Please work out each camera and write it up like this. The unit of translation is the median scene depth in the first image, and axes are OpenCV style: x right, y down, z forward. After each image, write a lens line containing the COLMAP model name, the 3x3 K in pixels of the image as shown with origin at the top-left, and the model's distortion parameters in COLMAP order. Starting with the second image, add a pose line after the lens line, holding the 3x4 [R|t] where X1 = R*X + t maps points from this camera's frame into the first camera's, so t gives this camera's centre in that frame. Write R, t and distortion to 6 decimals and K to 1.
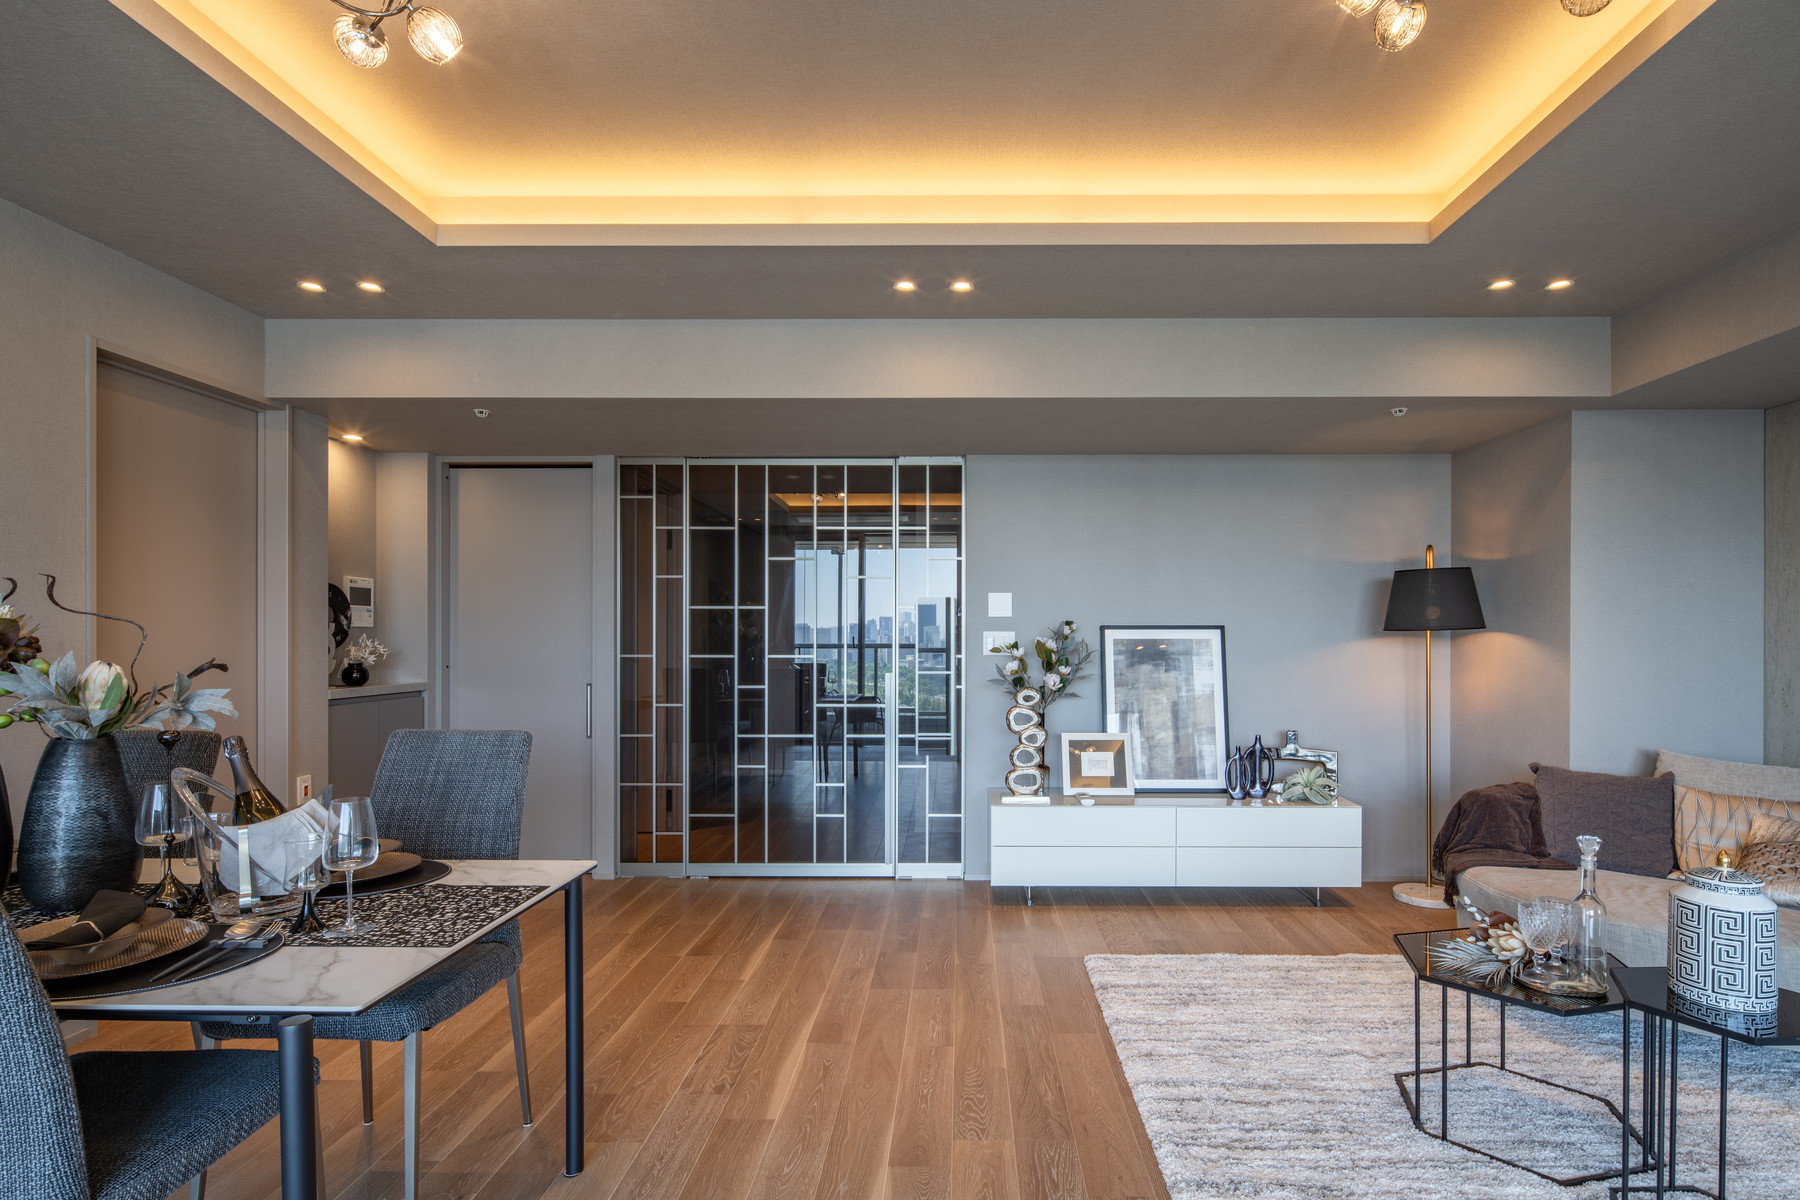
lens RADIAL K [[851.6, 0, 933.6], [0, 851.6, 615.2], [0, 0, 1]] dist [0.001519, -0.000019]
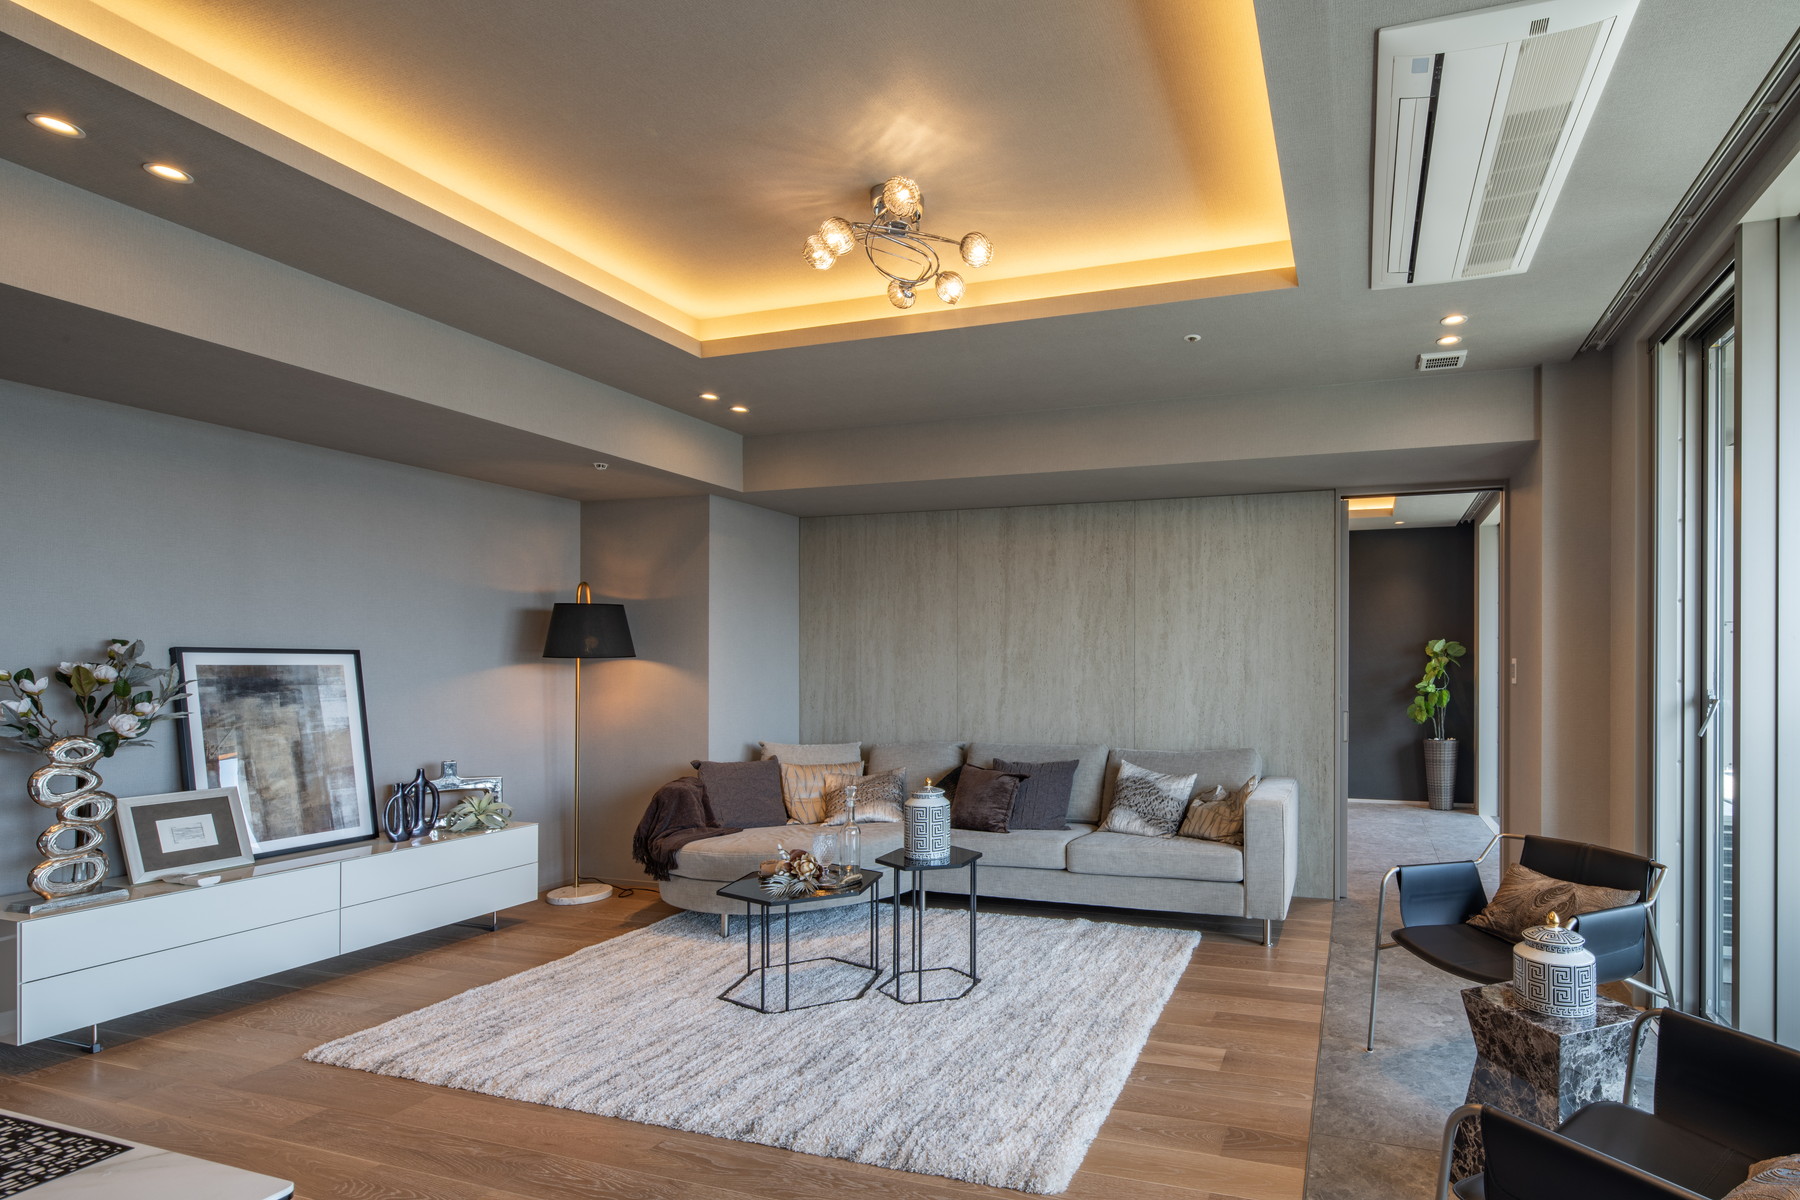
lens RADIAL K [[1105.2, 0, 900.0], [0, 1105.2, 600.0], [0, 0, 1]] dist [0.002769, 0.001232]
pose [[0.341794, 0.058057, 0.937980, -0.587487], [-0.025629, 0.998295, -0.052451, 0.006725], [-0.939425, -0.006113, 0.342699, 0.094483]]
